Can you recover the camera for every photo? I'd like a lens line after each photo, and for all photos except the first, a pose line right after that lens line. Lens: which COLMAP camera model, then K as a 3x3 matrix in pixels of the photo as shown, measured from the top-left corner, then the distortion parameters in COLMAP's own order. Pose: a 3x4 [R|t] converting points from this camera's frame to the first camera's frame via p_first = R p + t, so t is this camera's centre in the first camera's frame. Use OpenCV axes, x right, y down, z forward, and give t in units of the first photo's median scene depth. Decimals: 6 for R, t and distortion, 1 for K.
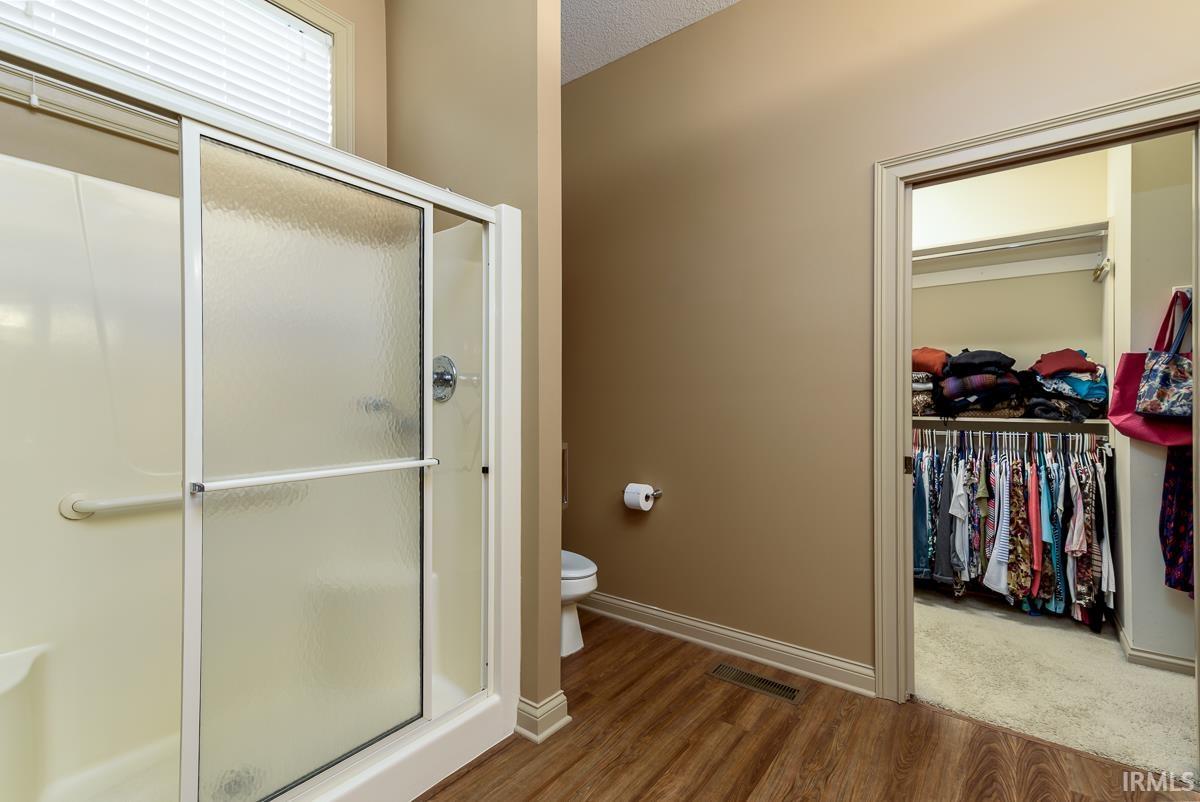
lens RADIAL K [[564.7, 0, 568.5], [0, 564.7, 396.5], [0, 0, 1]] dist [0.011391, -0.000875]
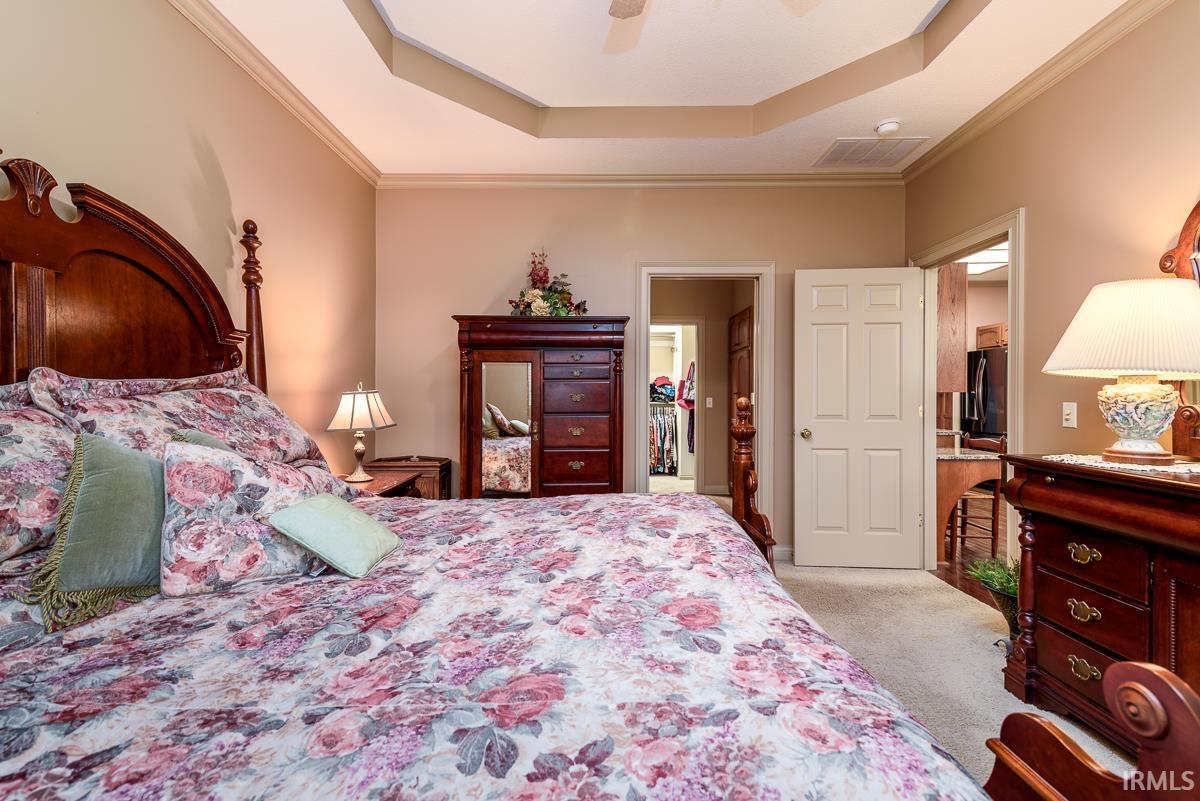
lens RADIAL K [[616.4, 0, 595.8], [0, 616.4, 399.3], [0, 0, 1]] dist [-0.000370, -0.002505]
pose [[0.784710, -0.007602, 0.619817, -1.324031], [-0.005183, 0.999809, 0.018825, -0.030517], [-0.619842, -0.017985, 0.784521, -1.218251]]
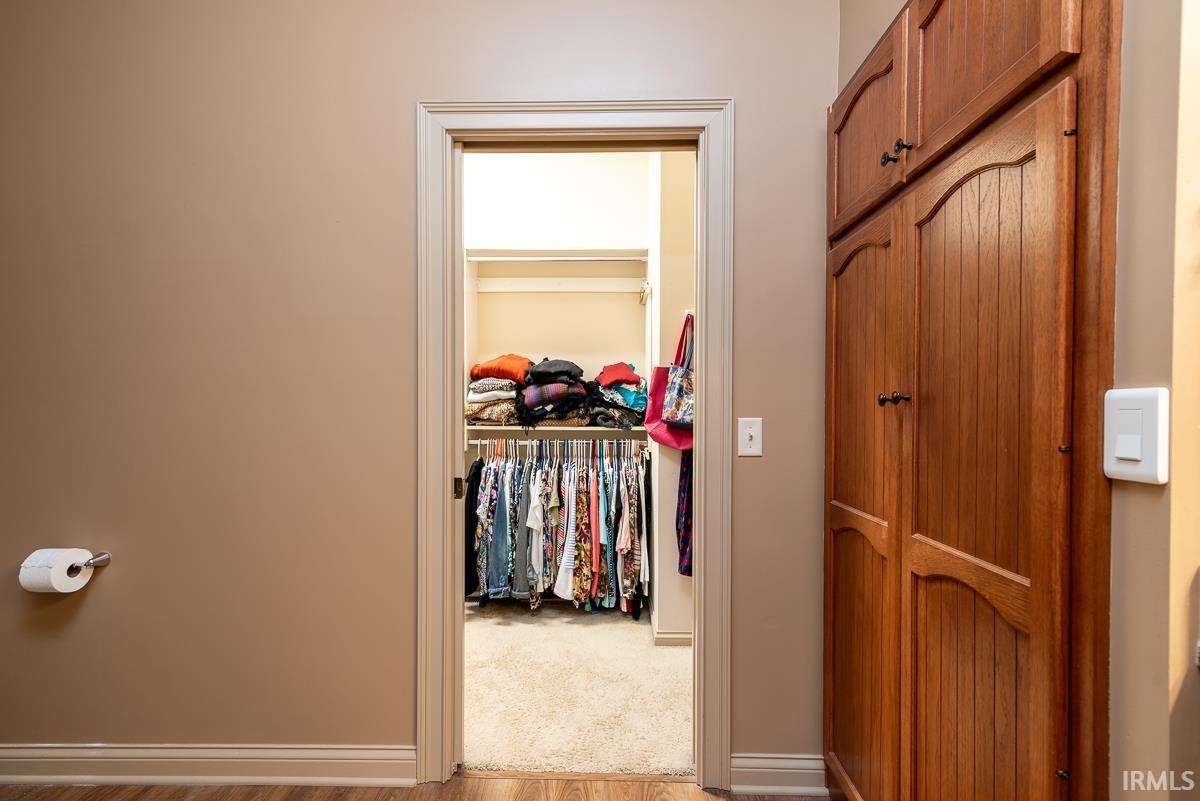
lens RADIAL K [[564.3, 0, 602.8], [0, 564.3, 413.1], [0, 0, 1]] dist [-0.005507, -0.000914]
pose [[0.795521, -0.001876, 0.605923, 0.216507], [-0.006848, 0.999903, 0.012087, 0.001011], [-0.605888, -0.013765, 0.795431, 0.180247]]
